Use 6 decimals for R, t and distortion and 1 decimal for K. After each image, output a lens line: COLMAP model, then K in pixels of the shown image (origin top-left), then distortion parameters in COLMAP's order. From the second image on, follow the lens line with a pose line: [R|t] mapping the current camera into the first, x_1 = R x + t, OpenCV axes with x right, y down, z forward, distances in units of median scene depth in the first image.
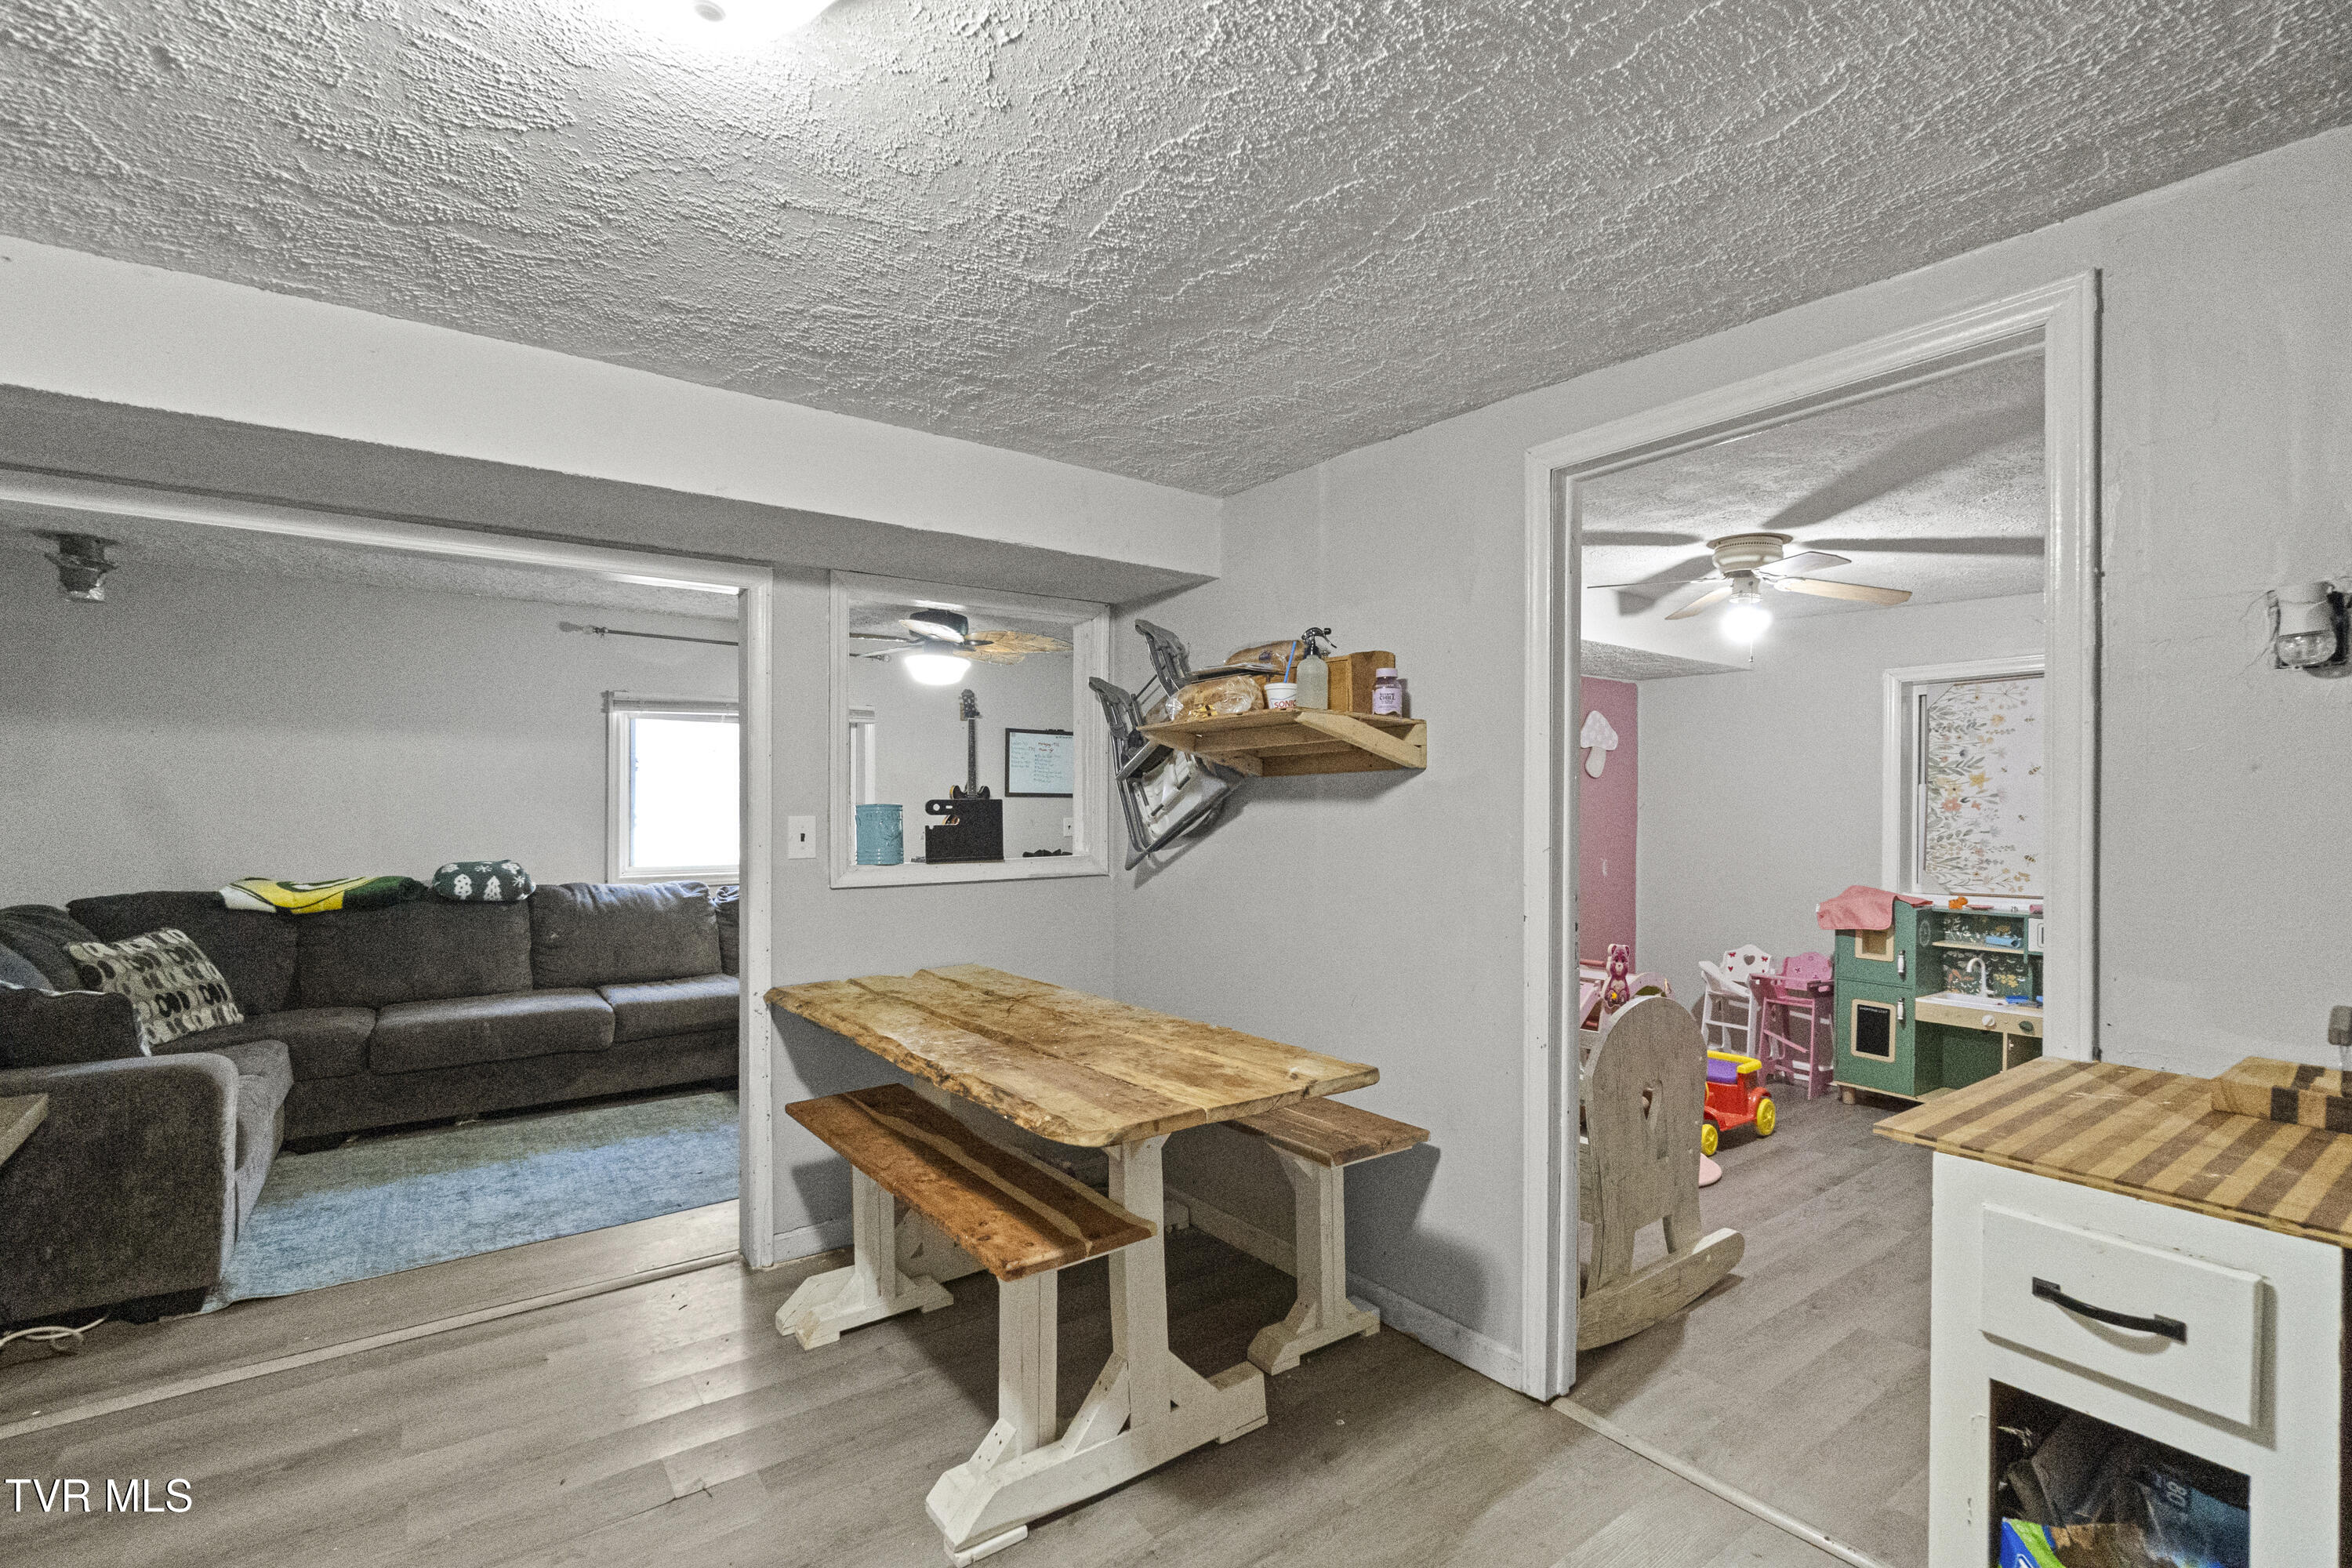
lens RADIAL K [[1024.6, 0, 1172.0], [0, 1024.6, 815.1], [0, 0, 1]] dist [-0.006205, 0.001760]
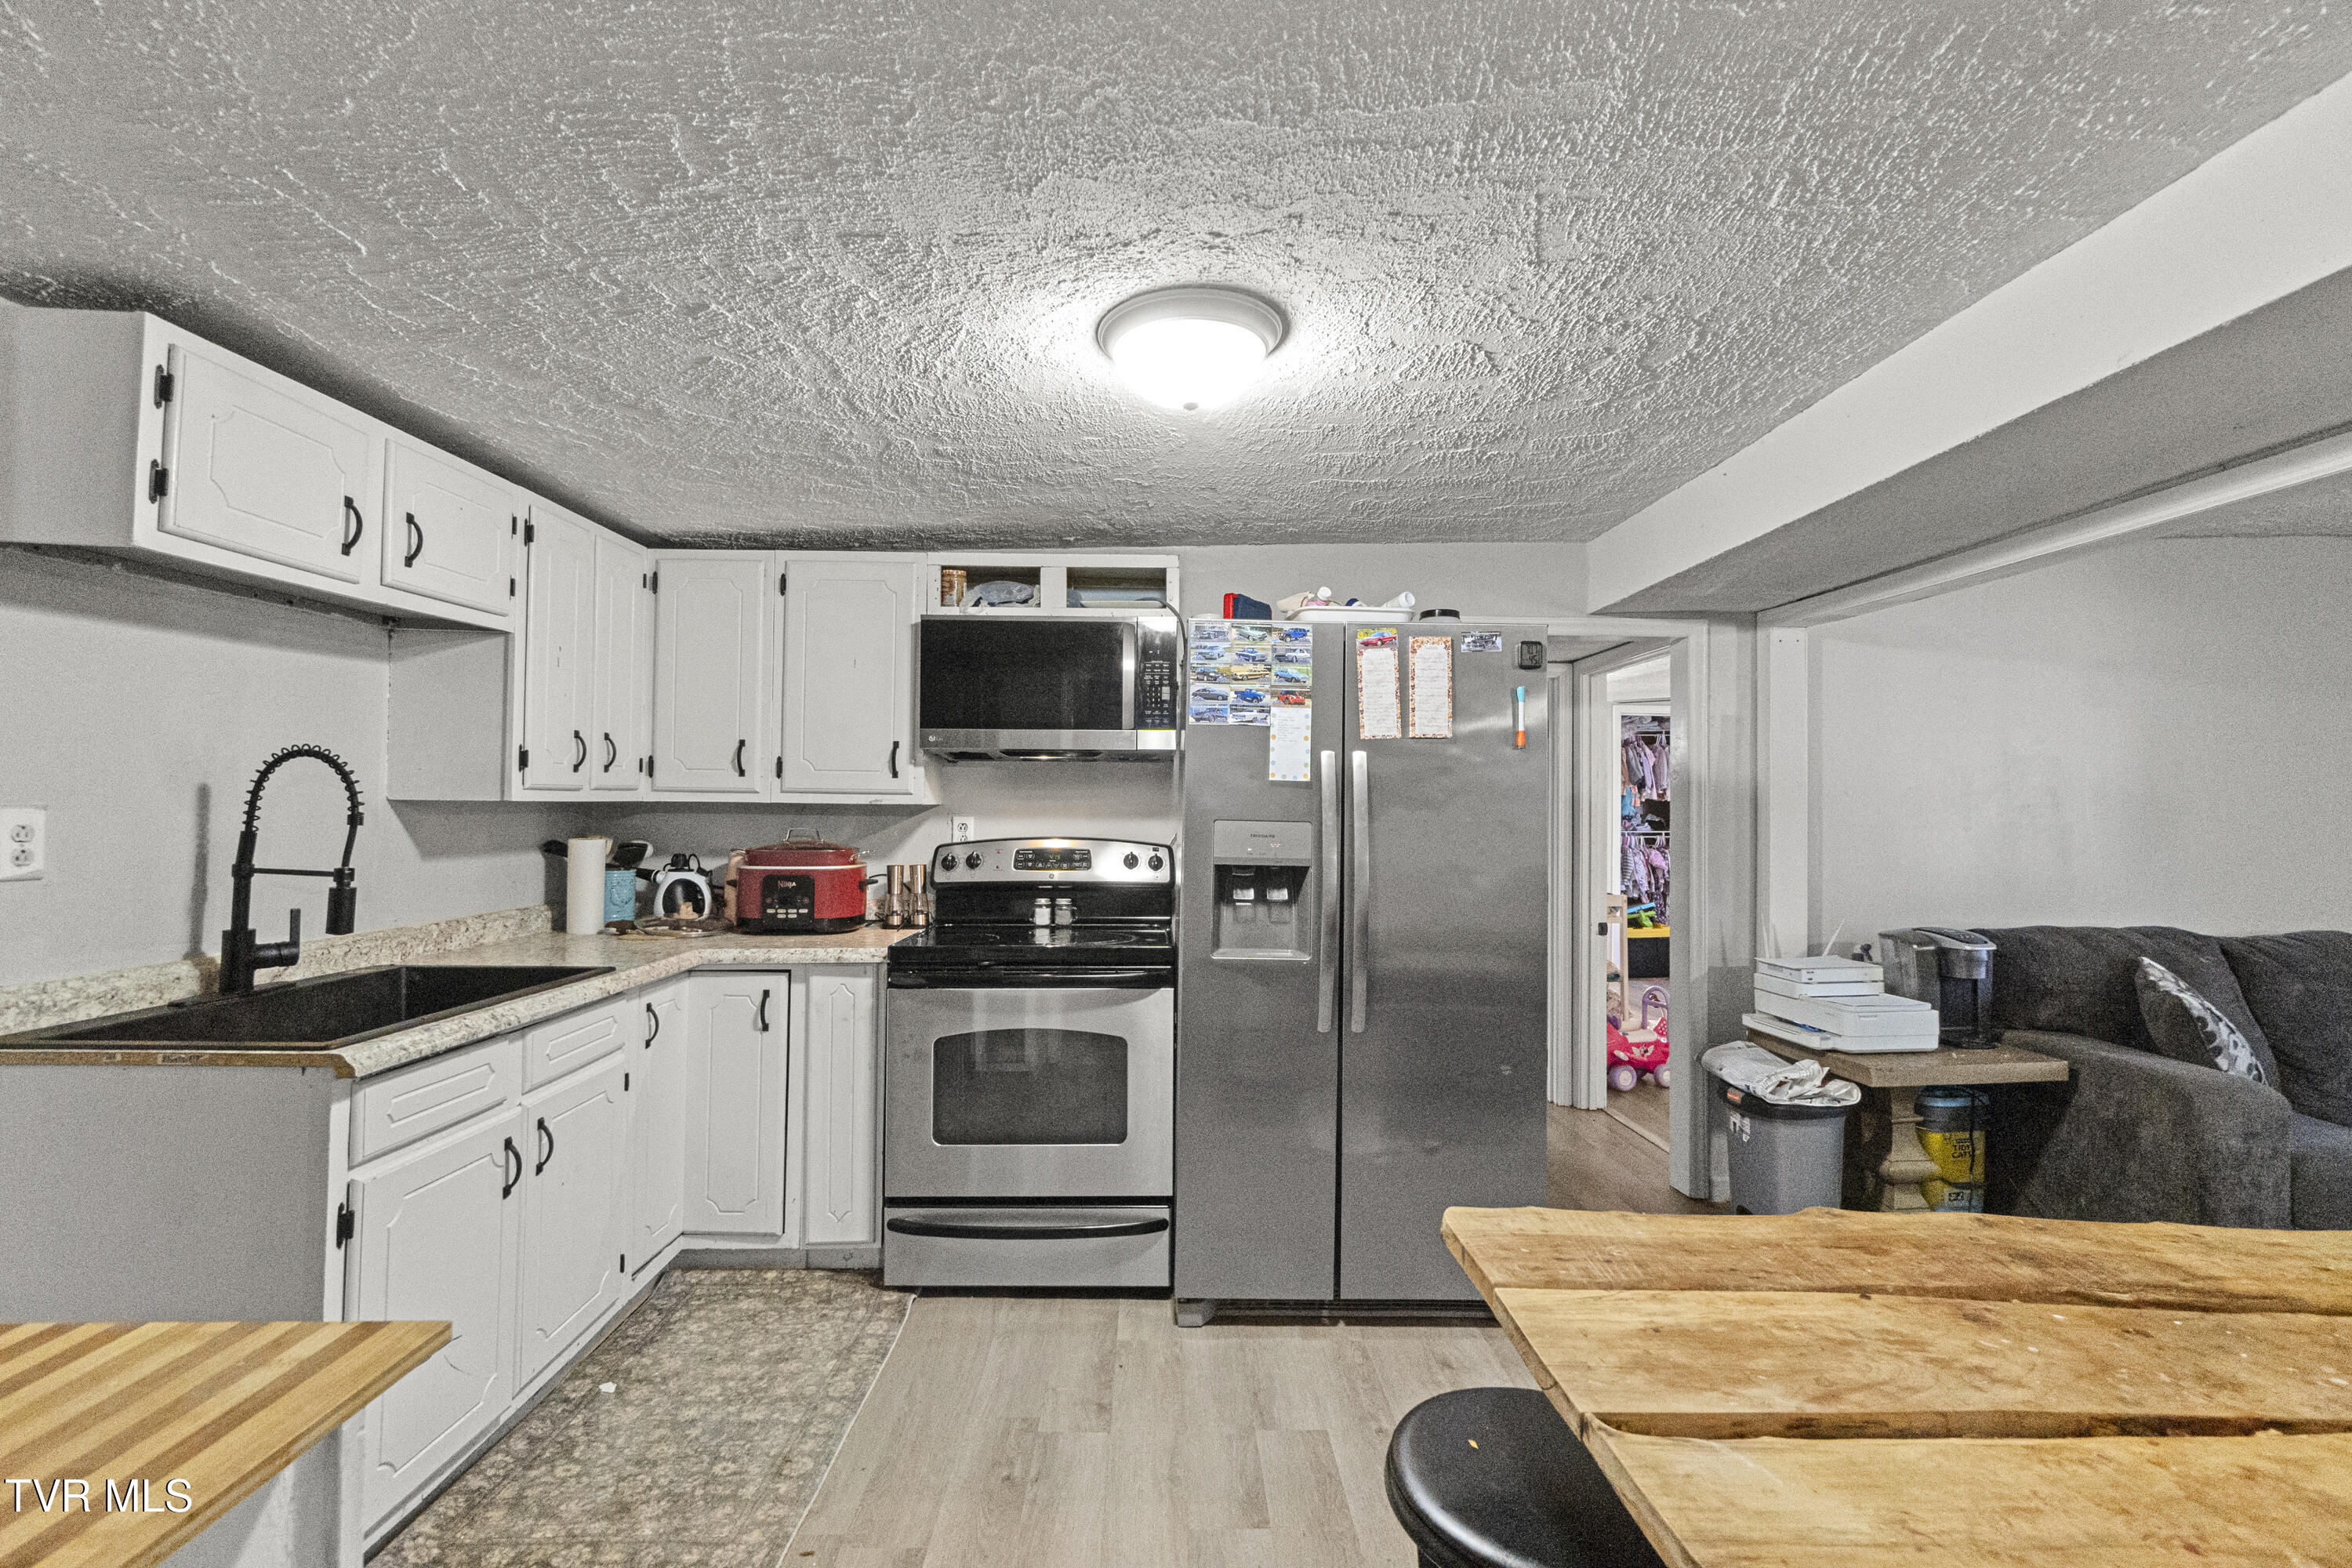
lens RADIAL K [[1024.6, 0, 1170.3], [0, 1024.6, 788.9], [0, 0, 1]] dist [-0.006205, 0.001760]
pose [[-0.577016, -0.021610, -0.816447, 0.610103], [-0.016958, 0.999751, -0.014476, -0.007431], [0.816557, 0.005492, -0.577239, 1.097642]]
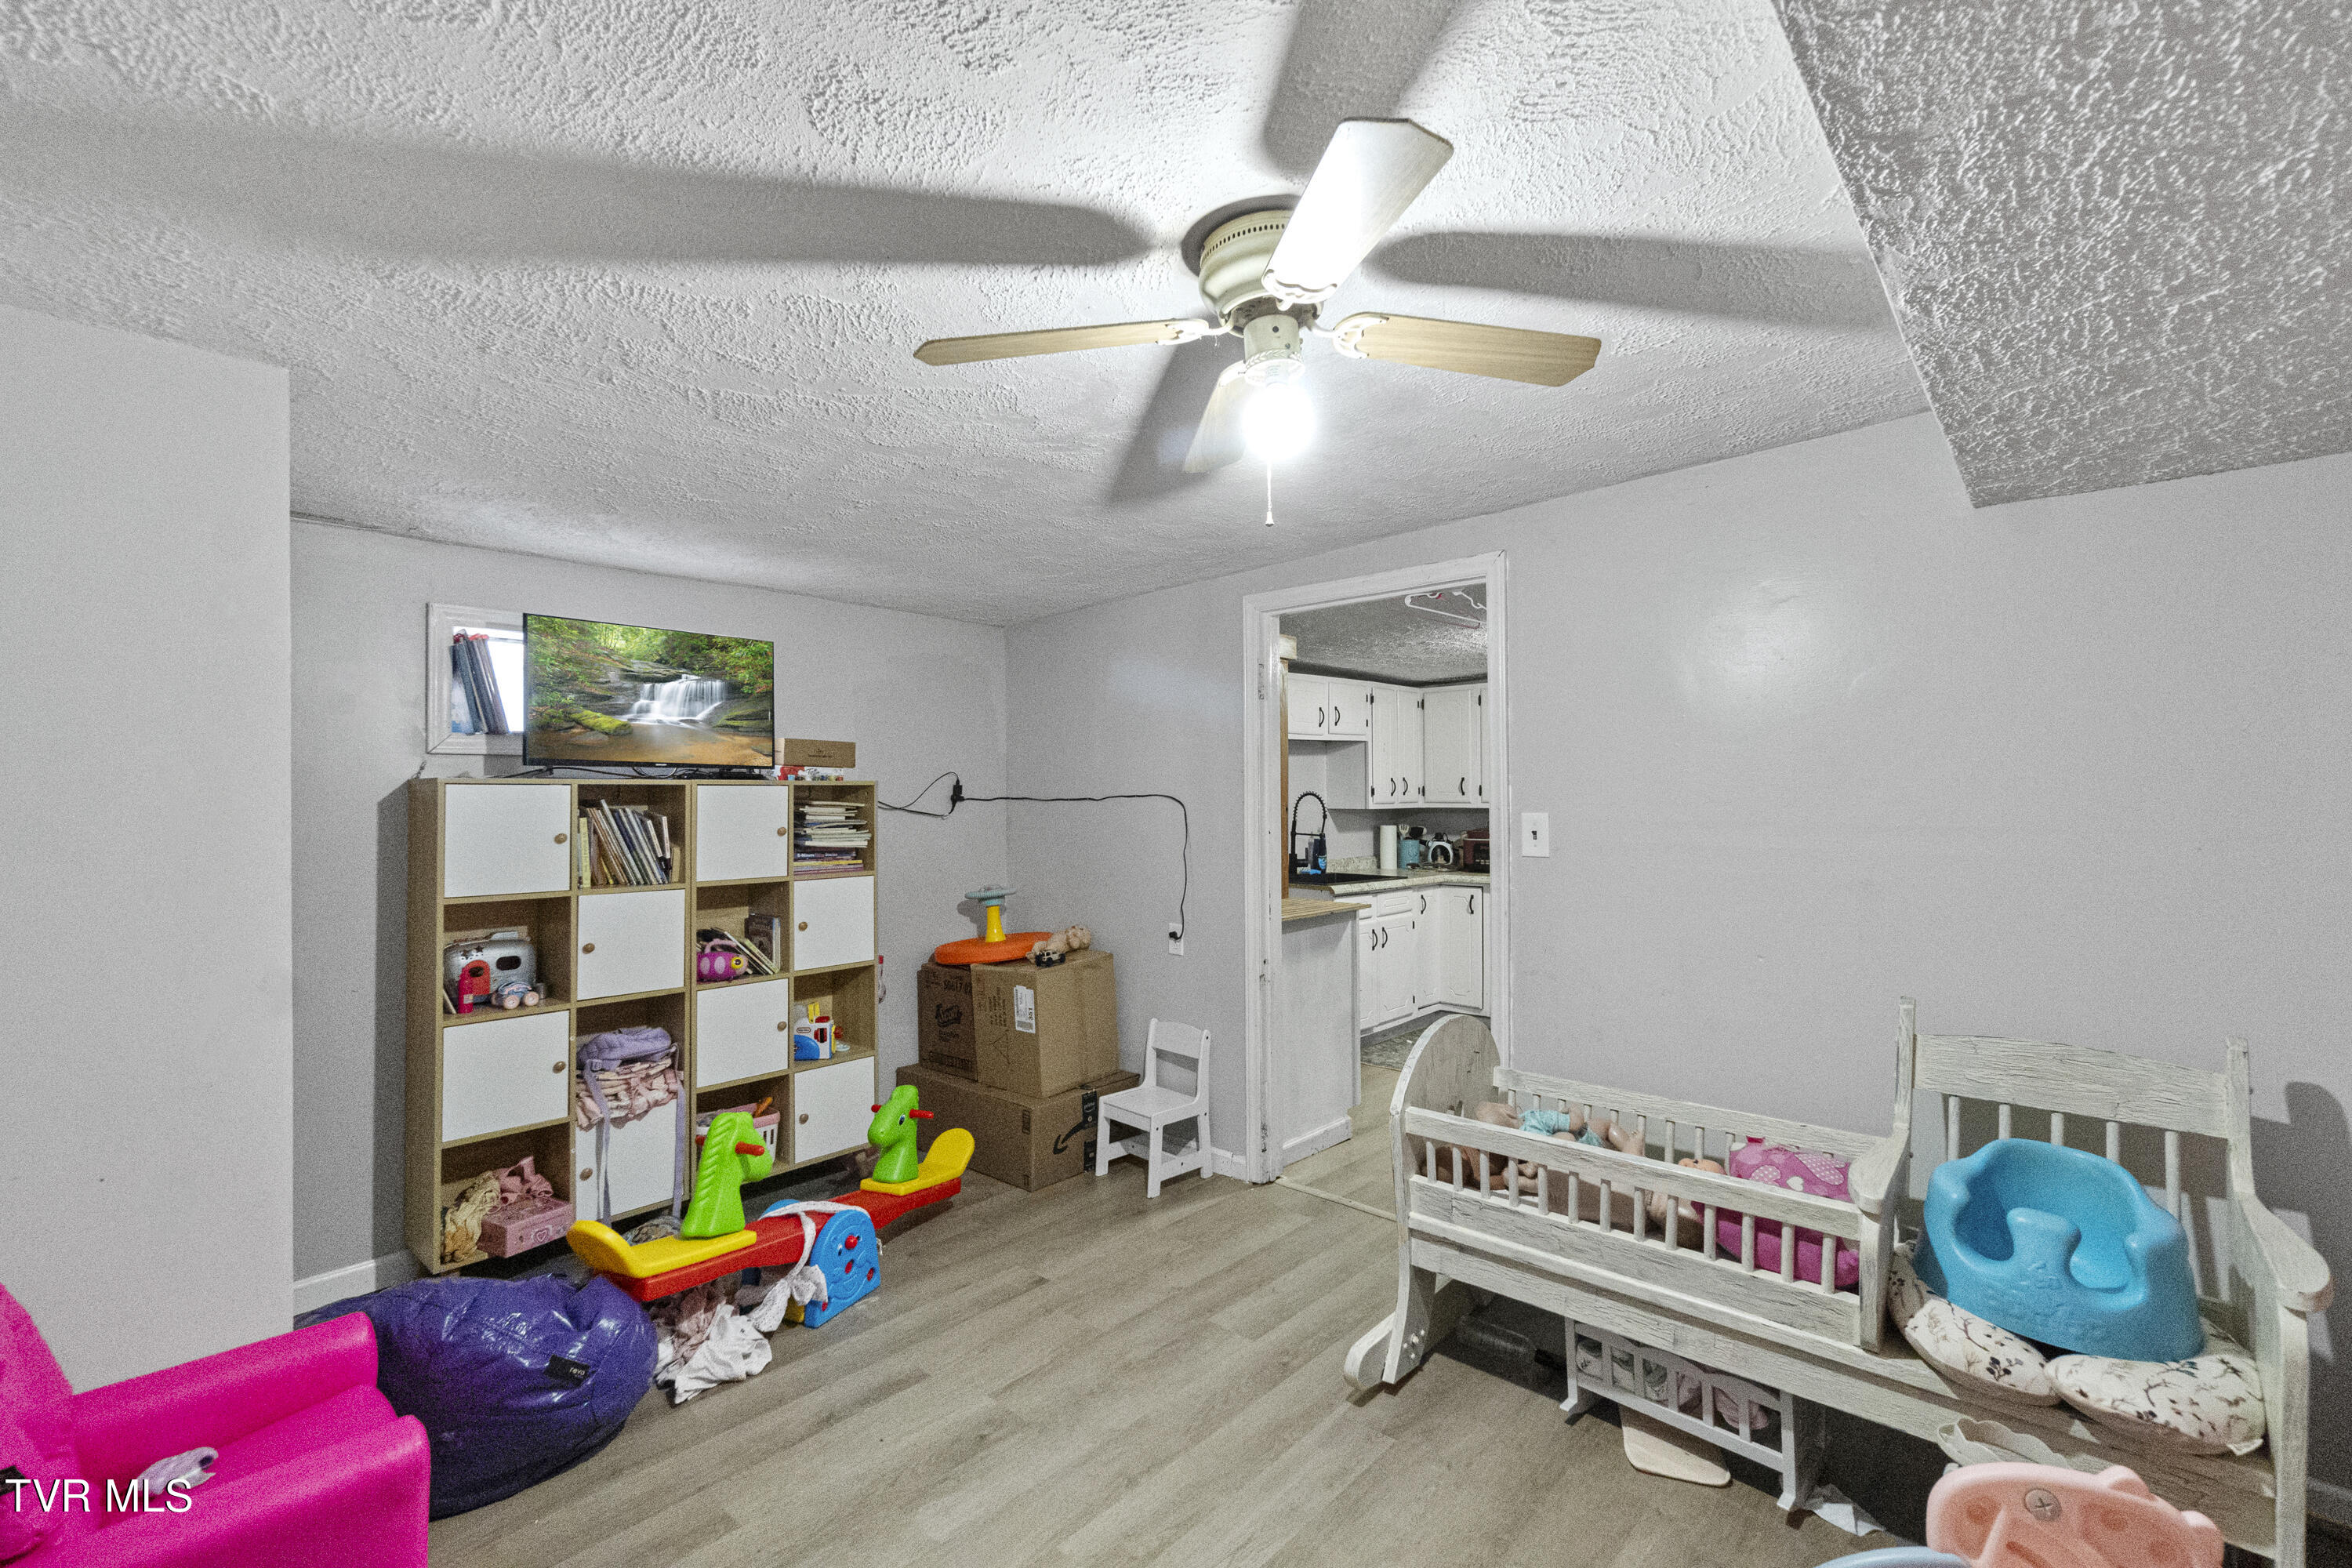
lens RADIAL K [[1024.6, 0, 1178.5], [0, 1024.6, 789.3], [0, 0, 1]] dist [-0.006205, 0.001760]
pose [[-0.976687, 0.002063, -0.214658, 1.355925], [0.003045, 0.999986, -0.004244, -0.049731], [0.214646, -0.004799, -0.976680, 2.788449]]
